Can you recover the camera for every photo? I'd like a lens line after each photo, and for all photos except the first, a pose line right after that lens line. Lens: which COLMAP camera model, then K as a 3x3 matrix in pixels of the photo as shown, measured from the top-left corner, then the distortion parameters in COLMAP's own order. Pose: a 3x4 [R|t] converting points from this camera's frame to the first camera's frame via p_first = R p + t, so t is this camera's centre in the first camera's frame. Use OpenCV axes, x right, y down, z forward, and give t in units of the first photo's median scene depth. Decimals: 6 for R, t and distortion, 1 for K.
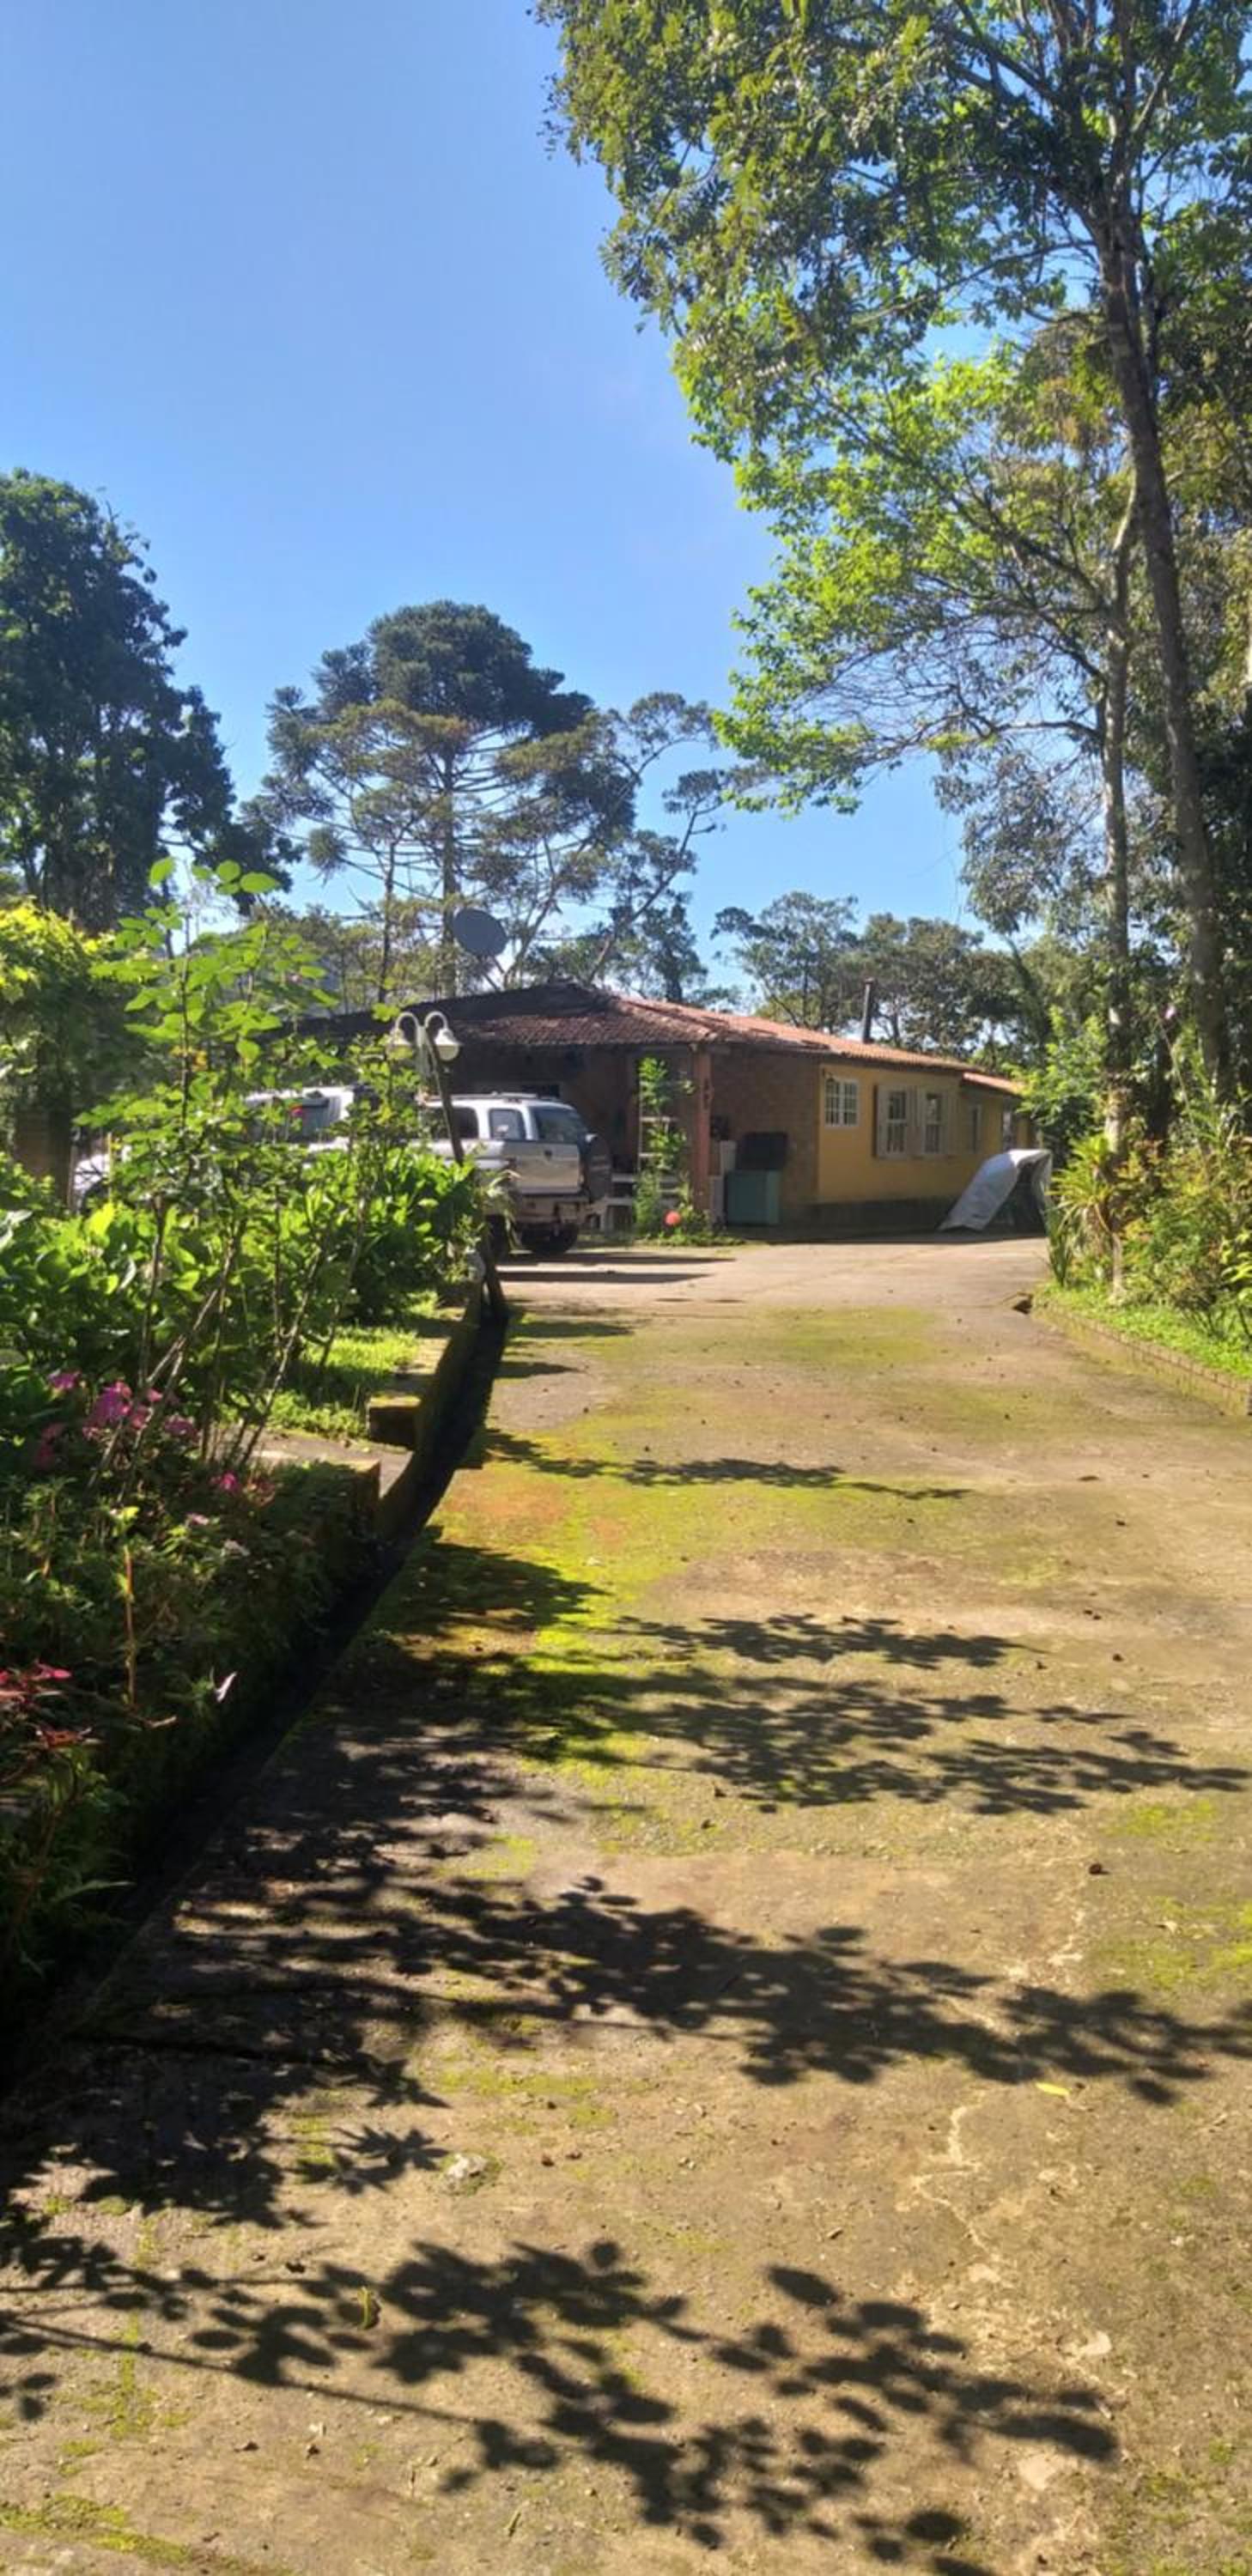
lens RADIAL K [[2136.3, 0, 626.0], [0, 2136.3, 1288.0], [0, 0, 1]] dist [0.078718, -0.000545]
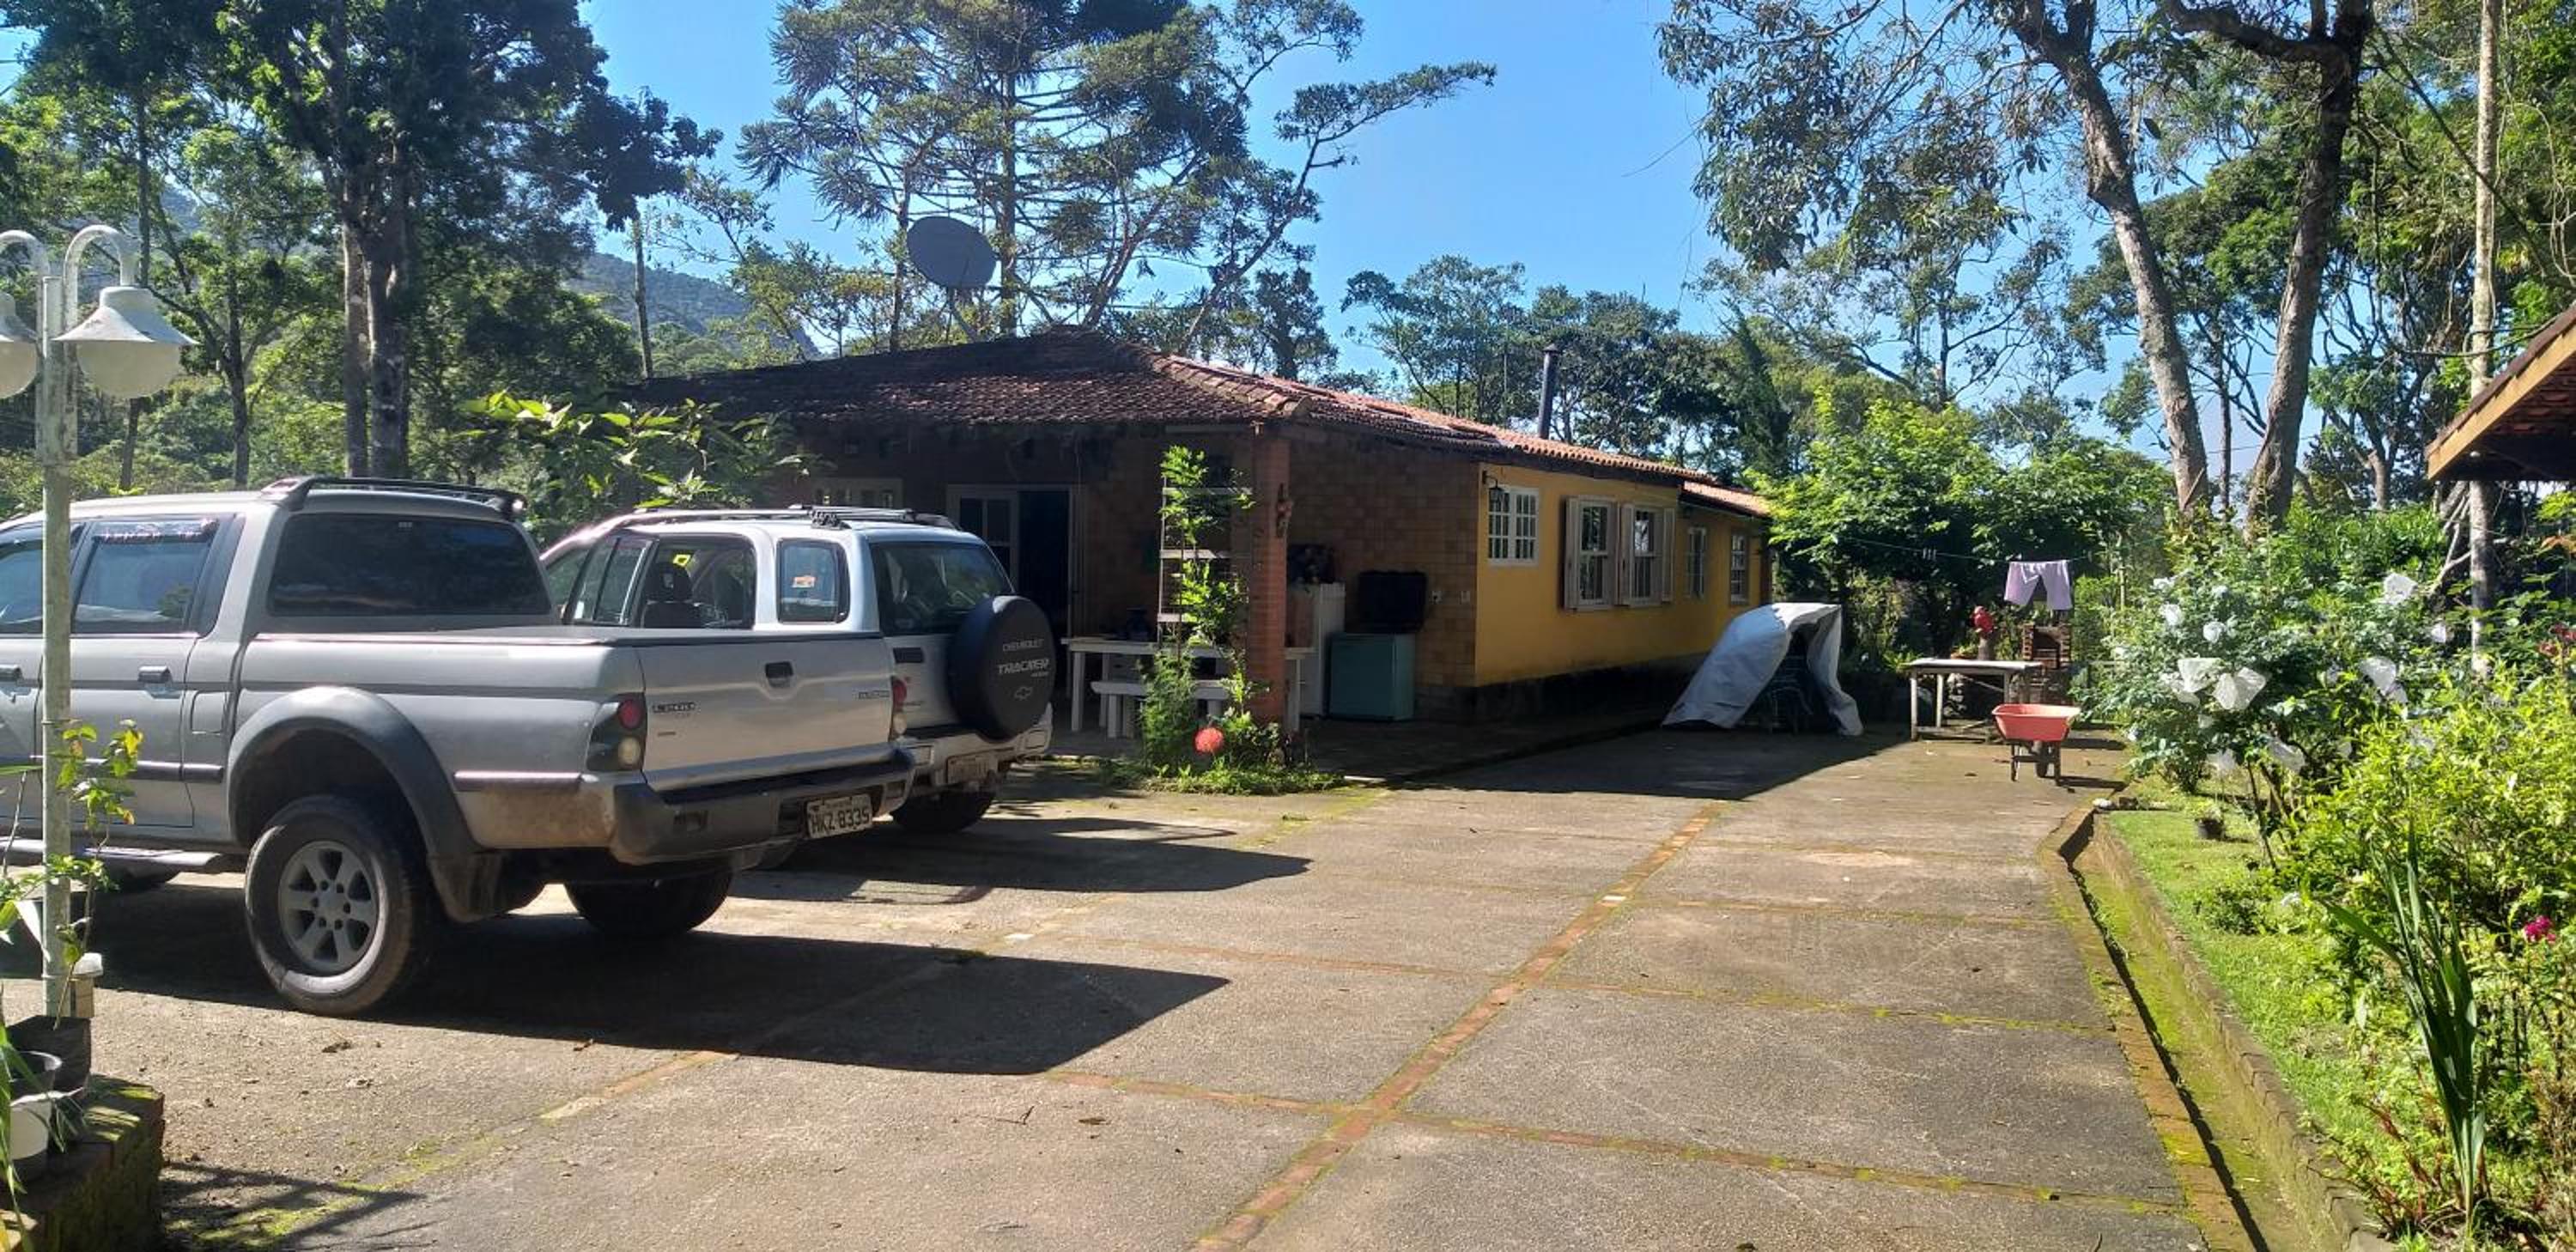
lens RADIAL K [[2174.4, 0, 1288.0], [0, 2174.4, 626.0], [0, 0, 1]] dist [0.003704, 0.001283]
pose [[0.999873, 0.014741, 0.006127, 0.018889], [-0.014534, 0.999360, -0.032688, -0.021563], [-0.006605, 0.032594, 0.999447, 0.221037]]
